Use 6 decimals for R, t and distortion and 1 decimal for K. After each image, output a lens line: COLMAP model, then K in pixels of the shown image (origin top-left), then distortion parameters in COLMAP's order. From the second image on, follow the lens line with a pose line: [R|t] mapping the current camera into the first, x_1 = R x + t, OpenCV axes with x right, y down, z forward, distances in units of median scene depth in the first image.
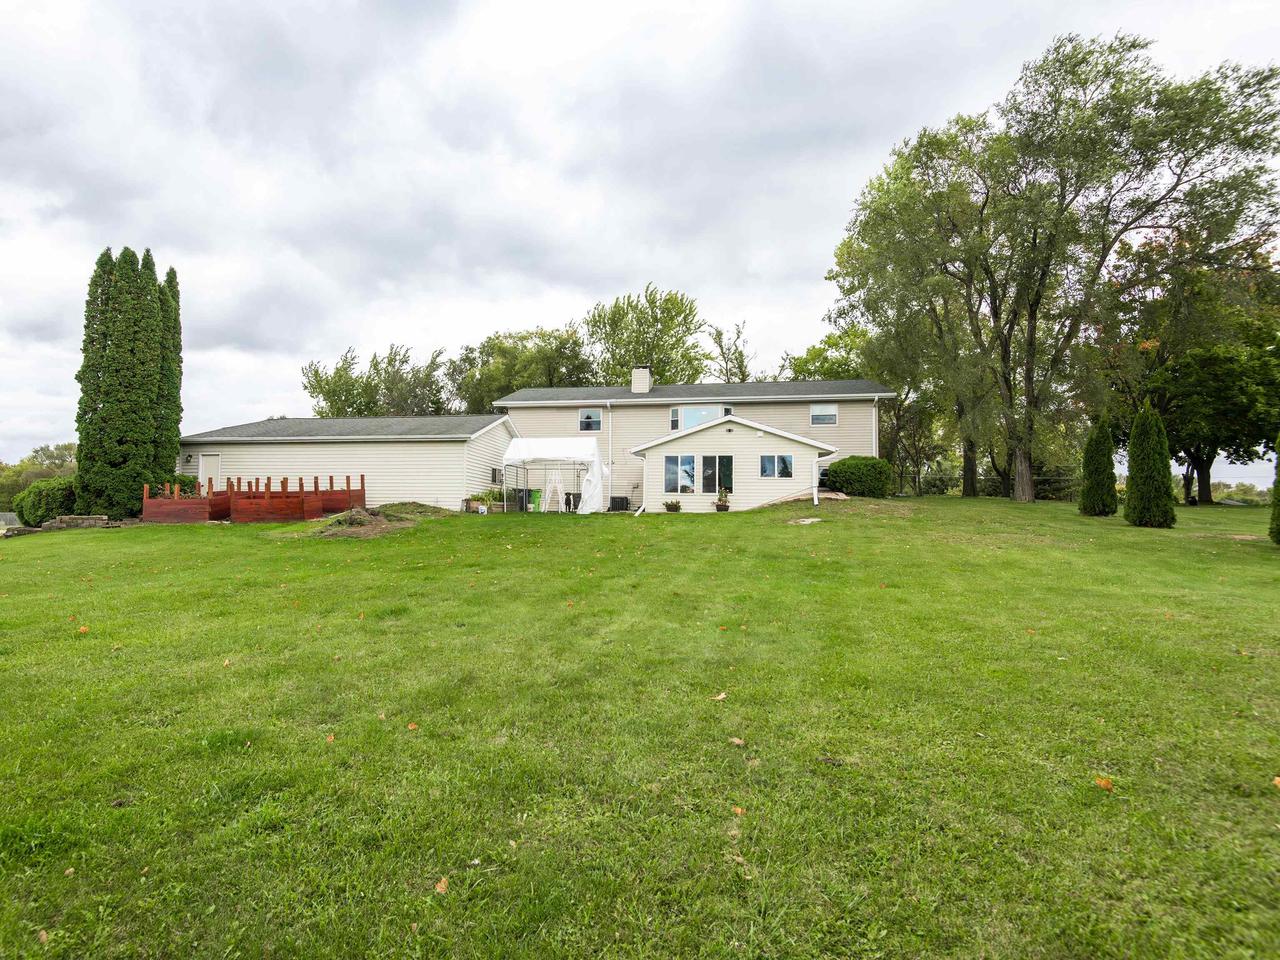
lens RADIAL K [[609.4, 0, 599.9], [0, 609.4, 501.1], [0, 0, 1]] dist [-0.016400, -0.001367]
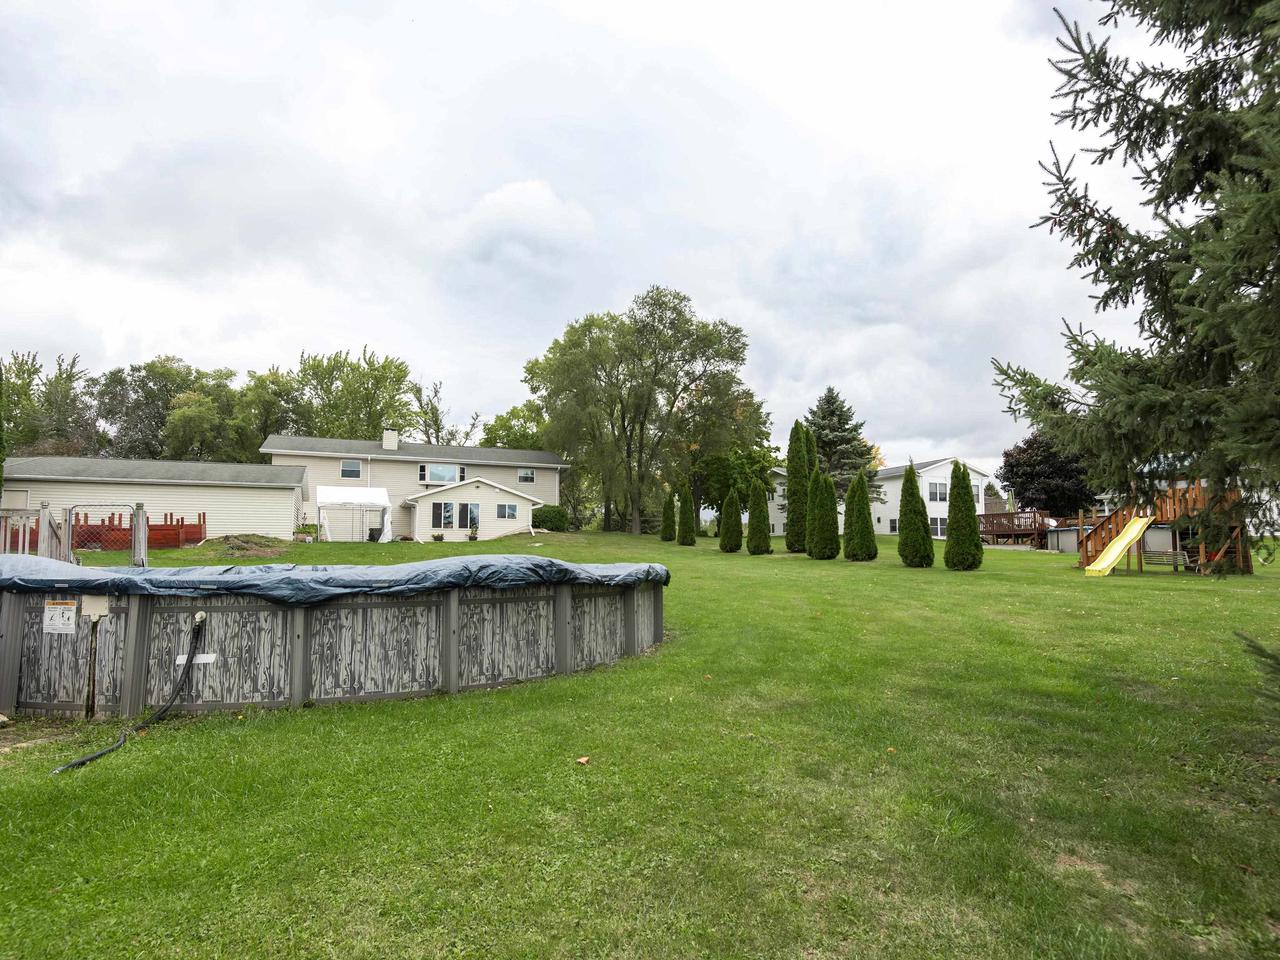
lens RADIAL K [[609.4, 0, 638.2], [0, 609.4, 478.6], [0, 0, 1]] dist [-0.016400, -0.001367]
pose [[0.811820, 0.052232, 0.581567, -0.279981], [0.001991, 0.995738, -0.092210, 0.002688], [-0.583904, 0.076016, 0.808256, -0.377114]]
